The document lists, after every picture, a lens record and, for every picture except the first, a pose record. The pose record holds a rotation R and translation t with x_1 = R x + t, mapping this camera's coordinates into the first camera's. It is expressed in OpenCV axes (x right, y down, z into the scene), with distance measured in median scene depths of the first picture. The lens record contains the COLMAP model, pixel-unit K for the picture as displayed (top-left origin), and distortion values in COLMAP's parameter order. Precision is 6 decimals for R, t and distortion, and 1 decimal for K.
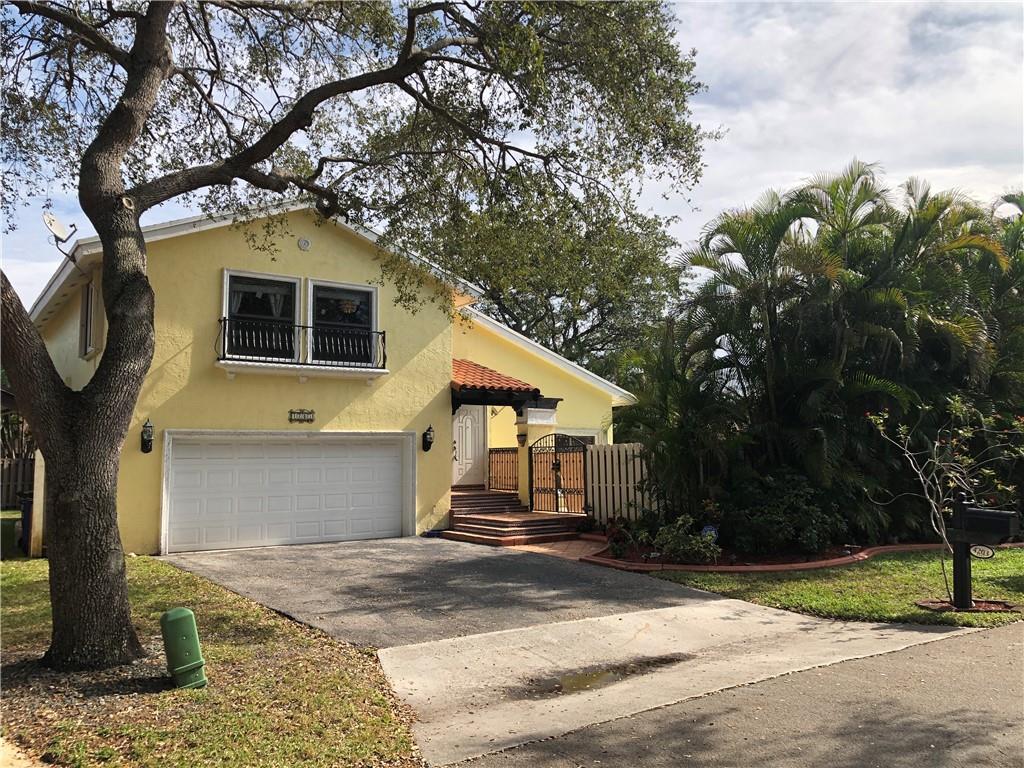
lens RADIAL K [[829.0, 0, 530.6], [0, 829.0, 382.9], [0, 0, 1]] dist [0.078125, -0.181503]
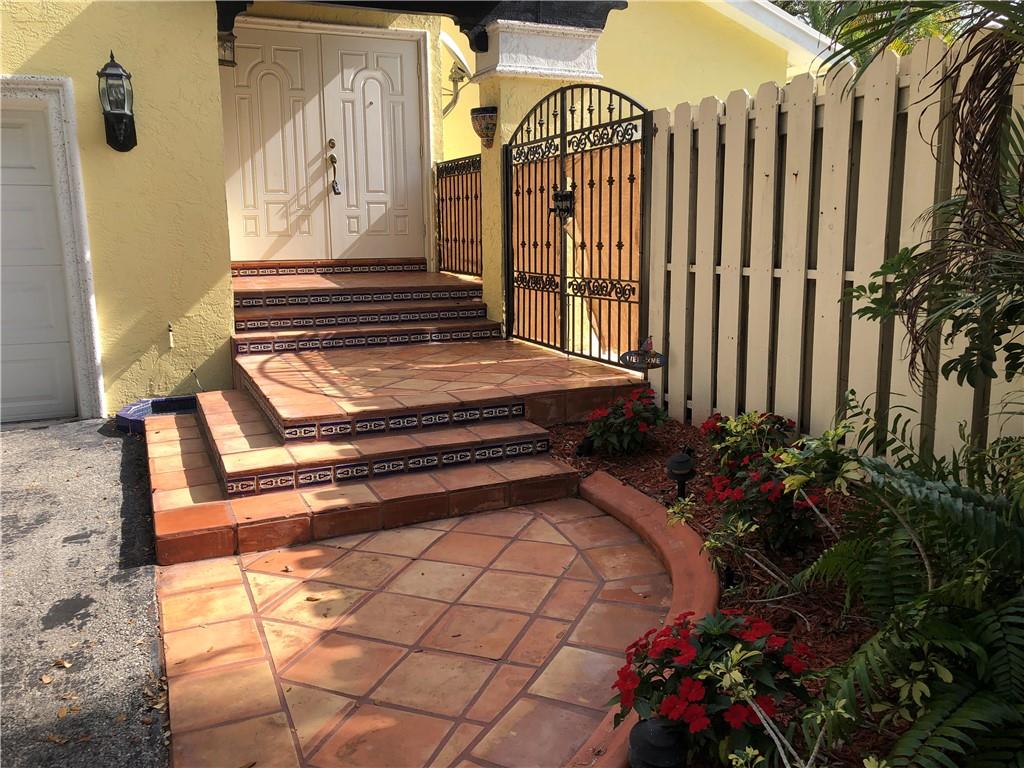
lens RADIAL K [[829.0, 0, 530.6], [0, 829.0, 382.9], [0, 0, 1]] dist [0.078125, -0.181503]
pose [[0.979774, 0.037794, -0.196508, 0.078112], [0.017137, 0.962547, 0.270572, 0.079590], [0.199374, -0.268467, 0.942430, 0.677113]]
